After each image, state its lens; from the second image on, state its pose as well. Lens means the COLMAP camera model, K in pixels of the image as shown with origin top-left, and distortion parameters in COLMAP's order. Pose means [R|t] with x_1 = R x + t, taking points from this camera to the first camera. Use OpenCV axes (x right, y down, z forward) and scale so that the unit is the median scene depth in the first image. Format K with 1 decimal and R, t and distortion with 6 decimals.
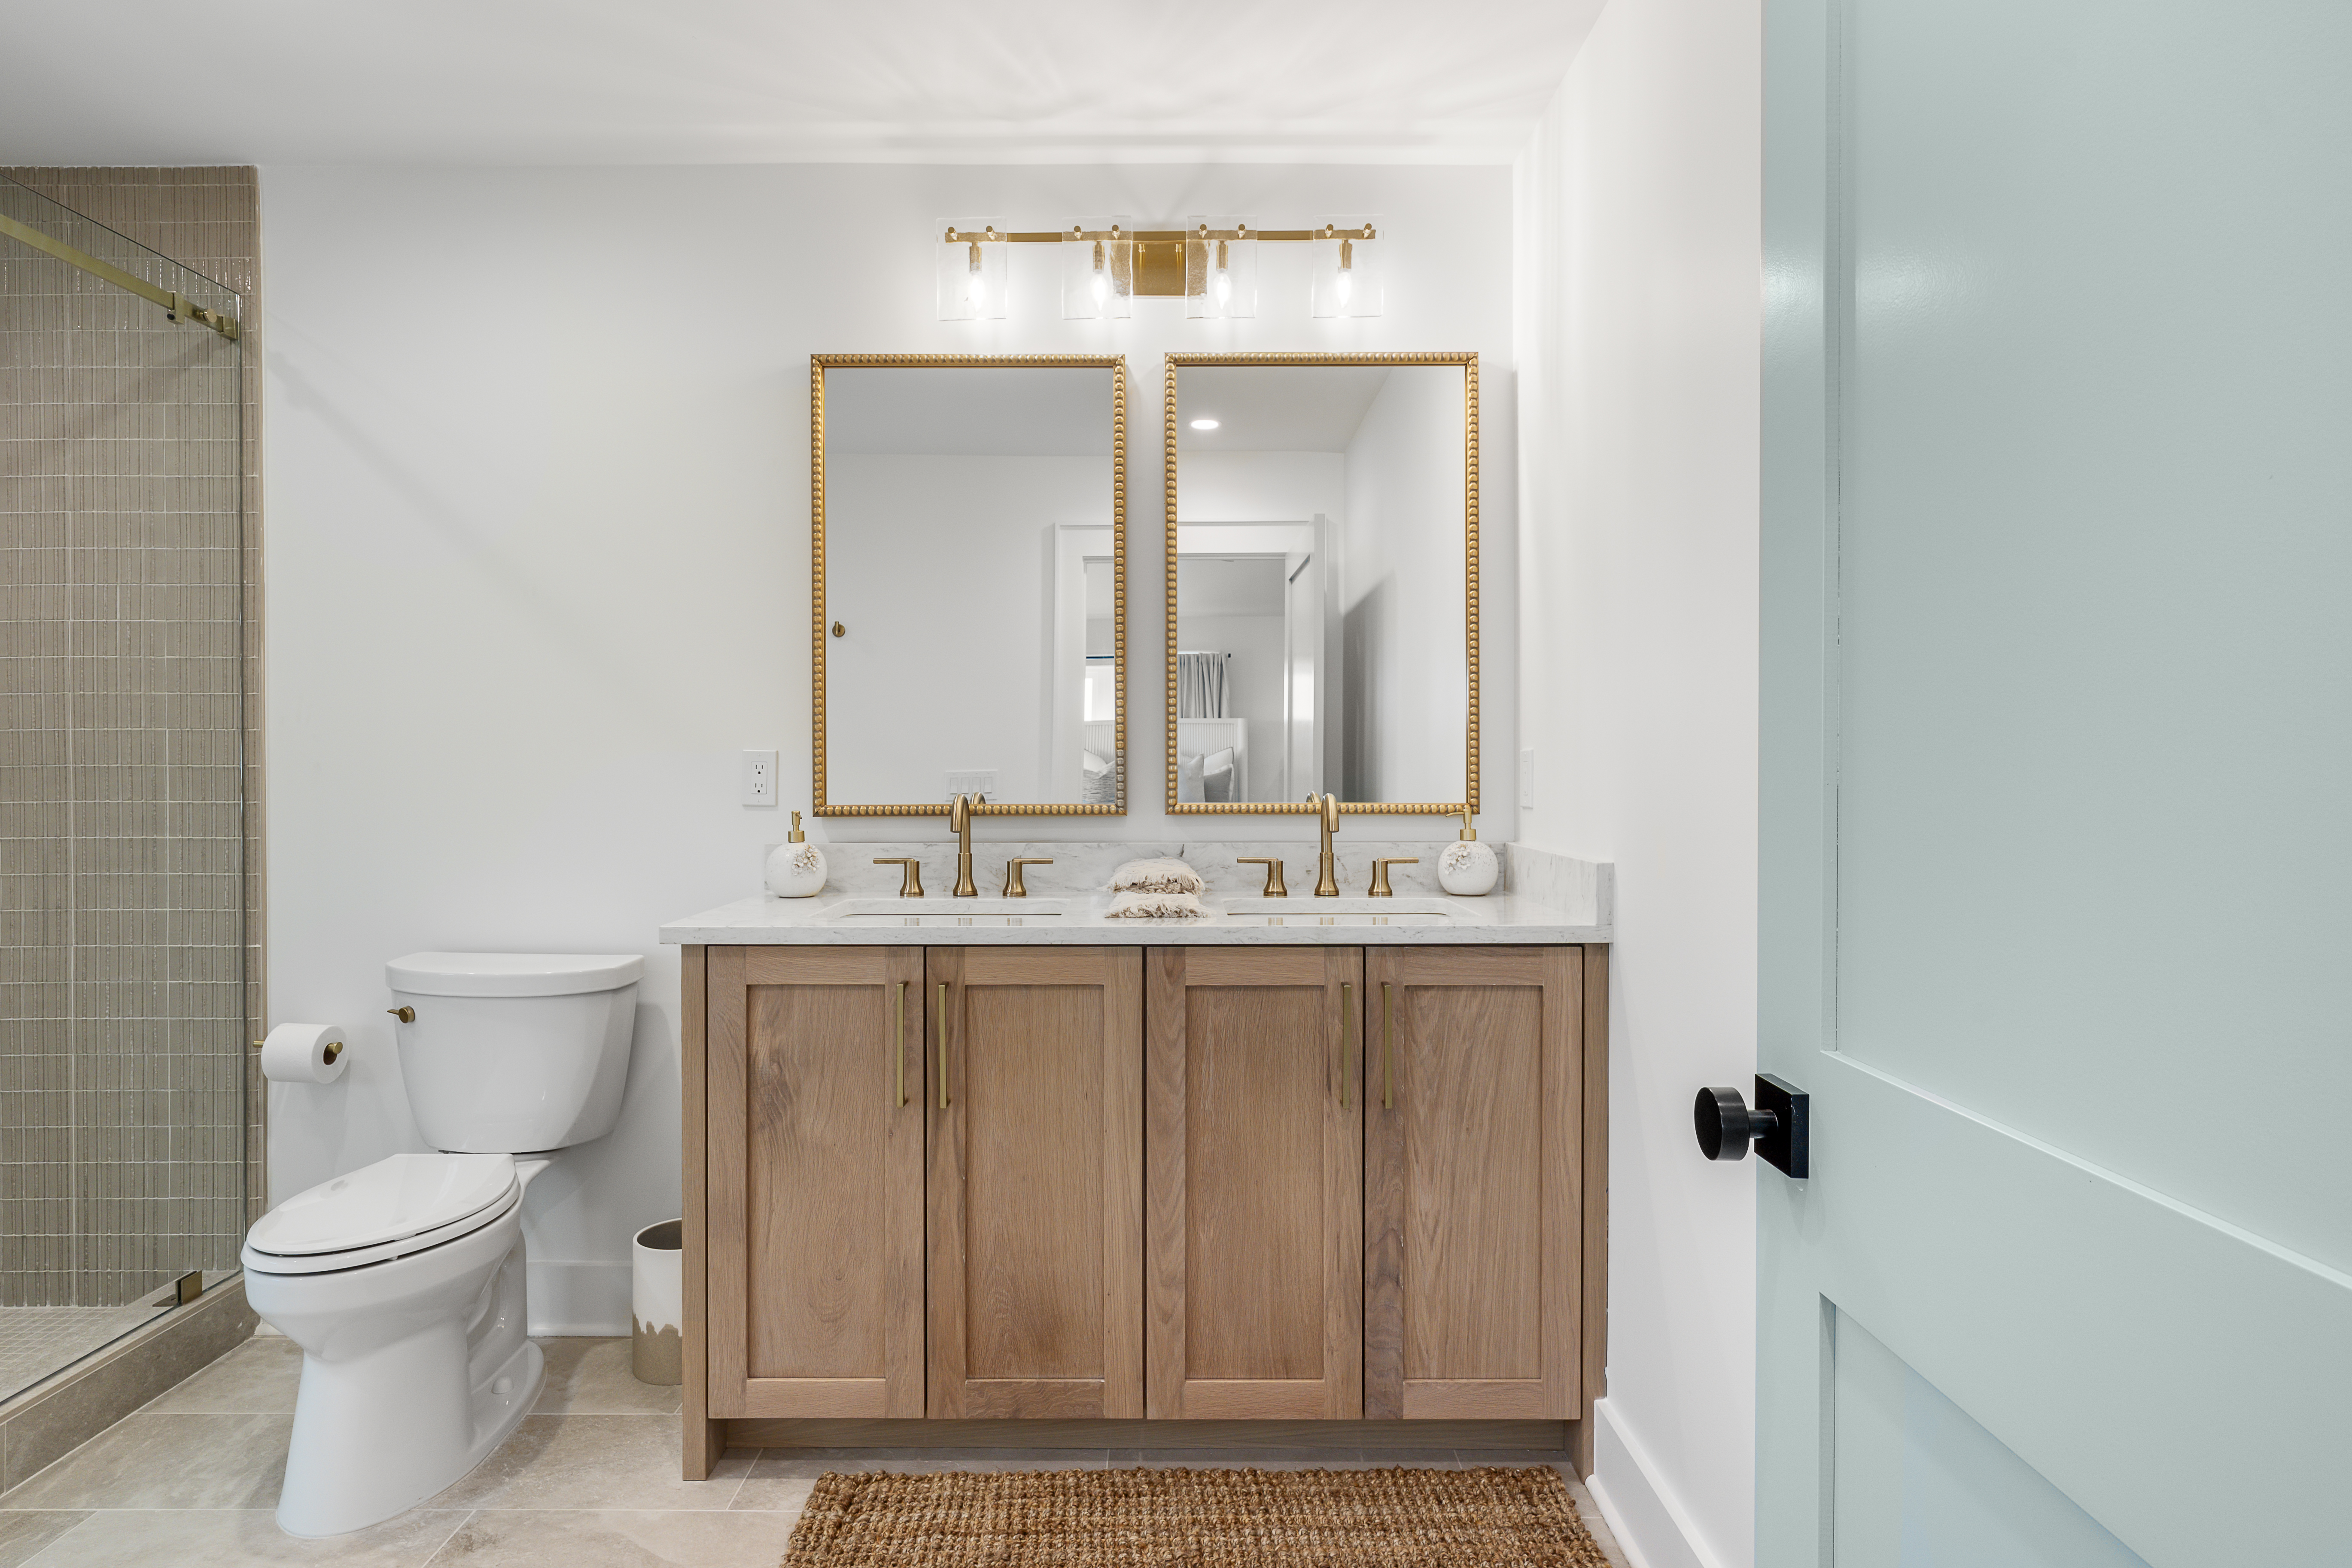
lens RADIAL K [[1273.8, 0, 1159.5], [0, 1273.8, 775.3], [0, 0, 1]] dist [-0.001150, 0.000886]
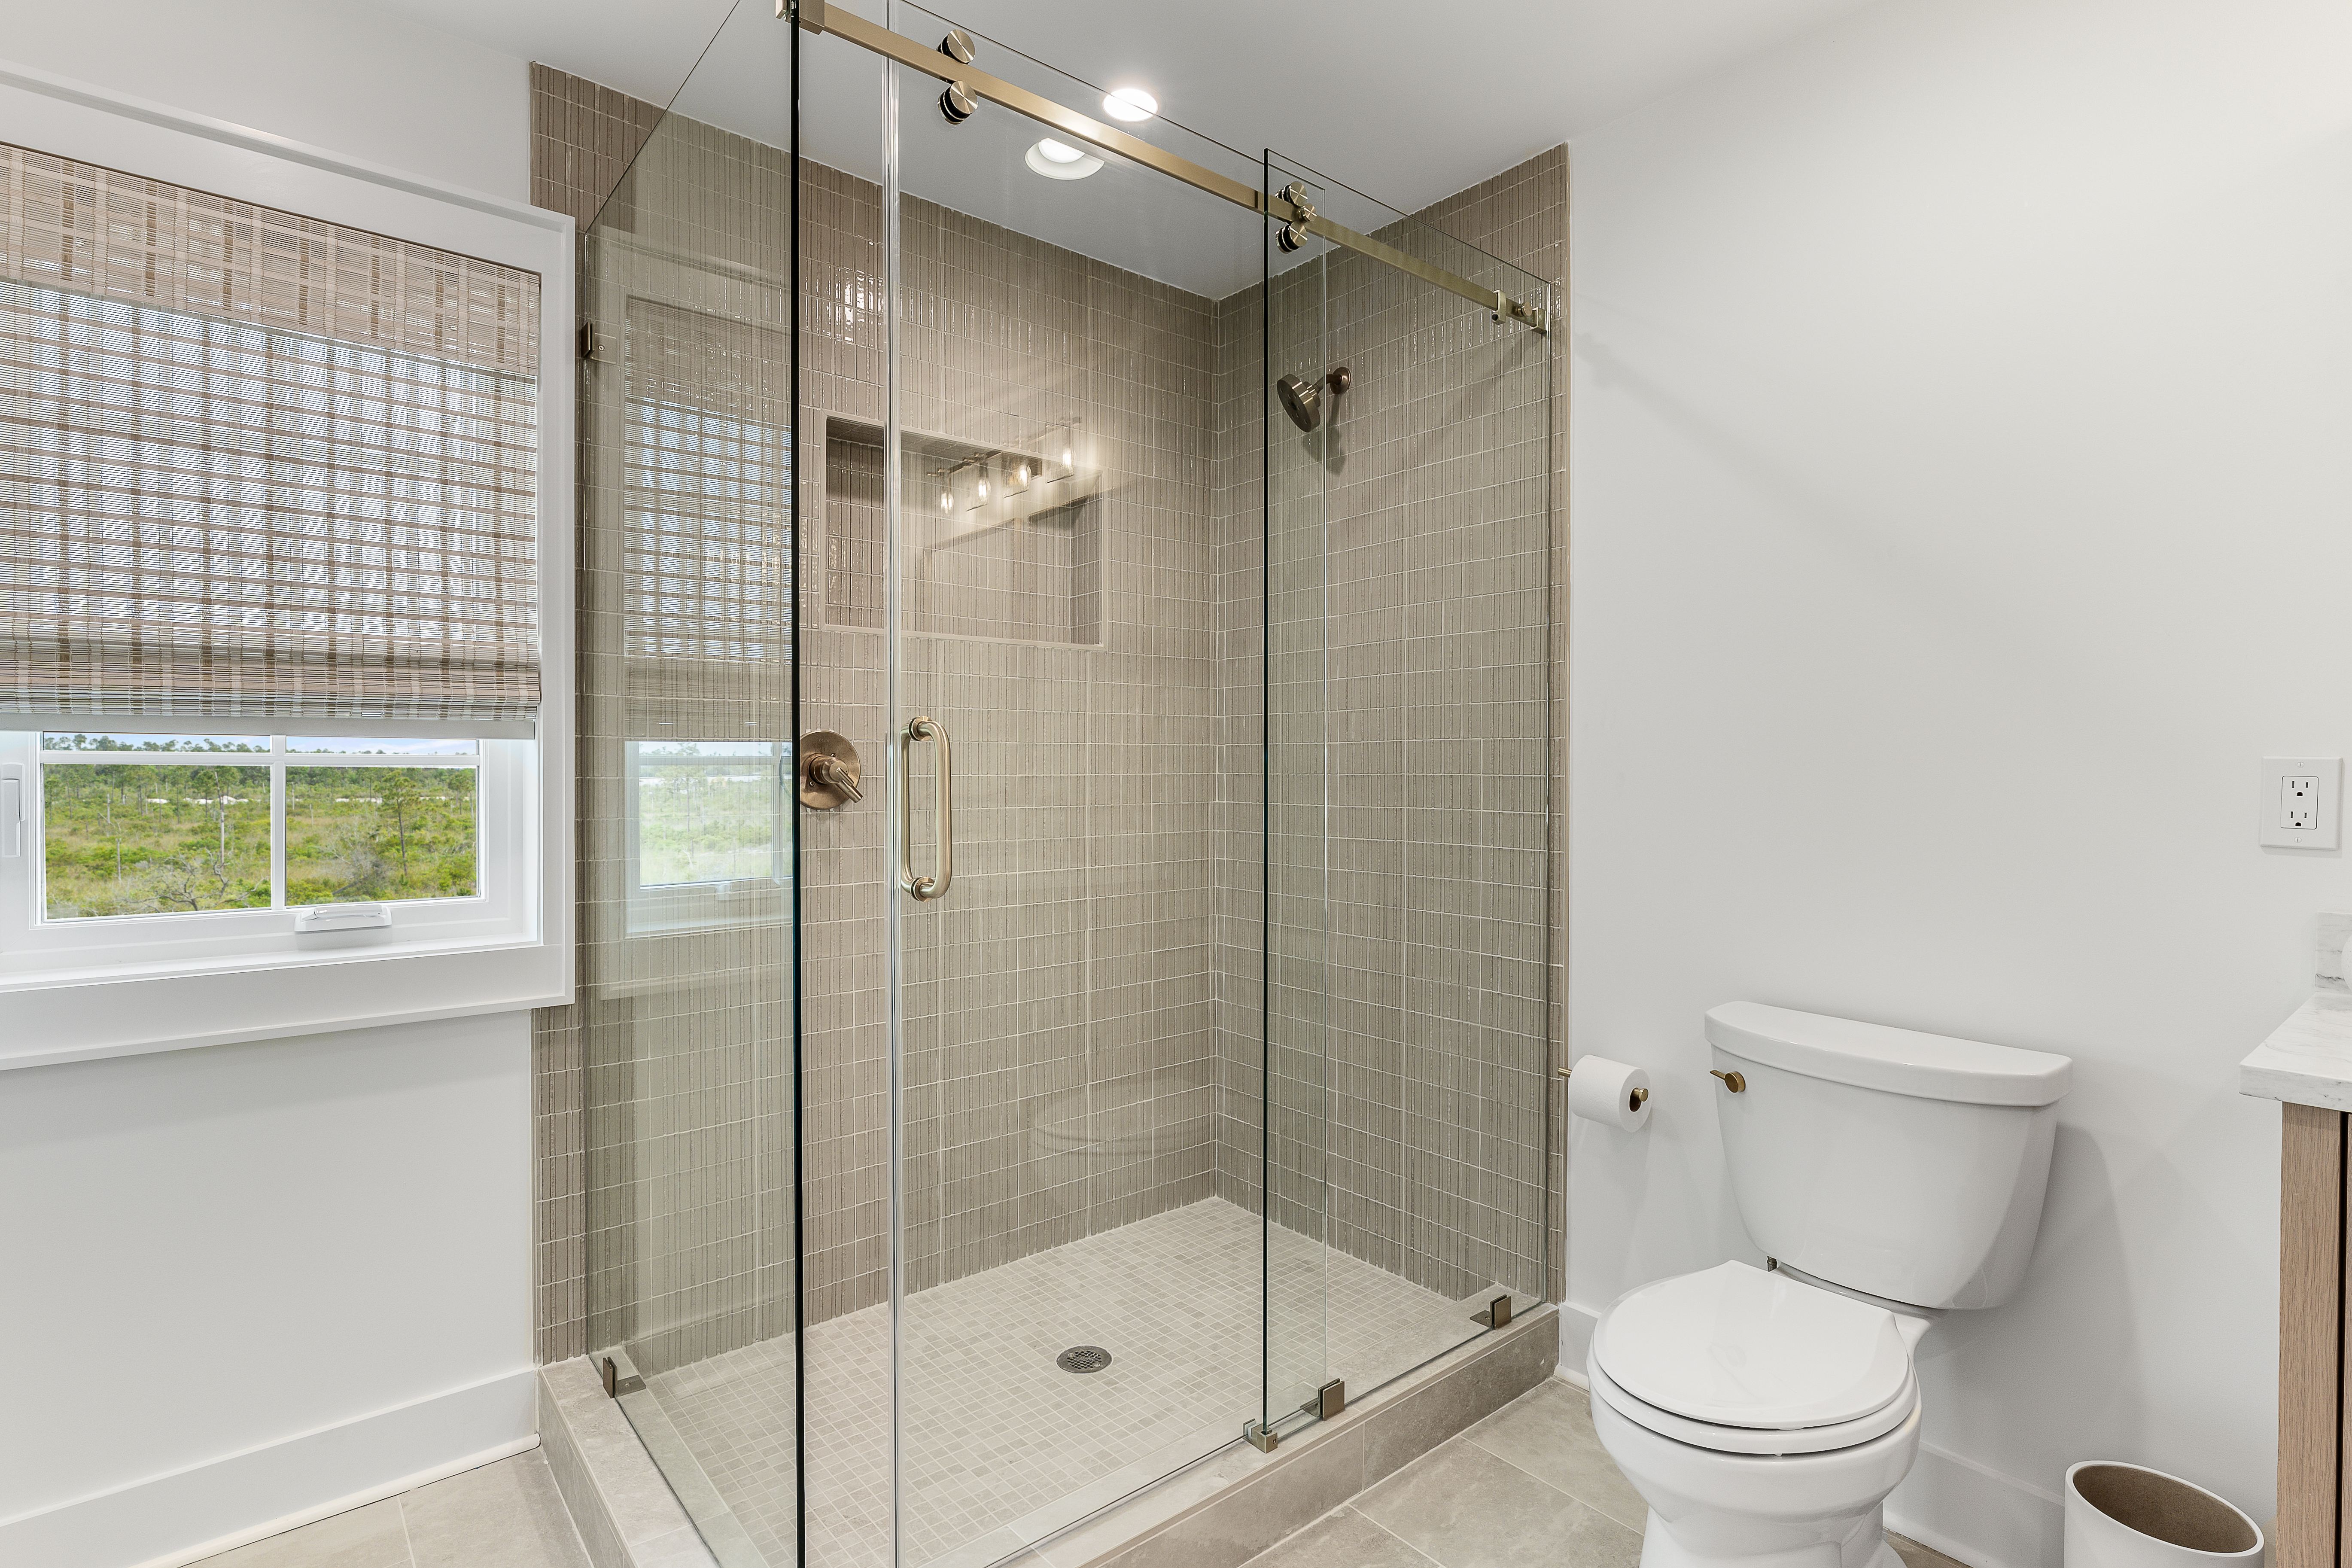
lens RADIAL K [[1150.4, 0, 1161.3], [0, 1150.4, 781.2], [0, 0, 1]] dist [0.001412, 0.000115]
pose [[0.635053, 0.012451, -0.772368, -0.236605], [-0.007821, 0.999922, 0.009689, -0.009544], [0.772429, -0.000112, 0.635101, 0.225648]]
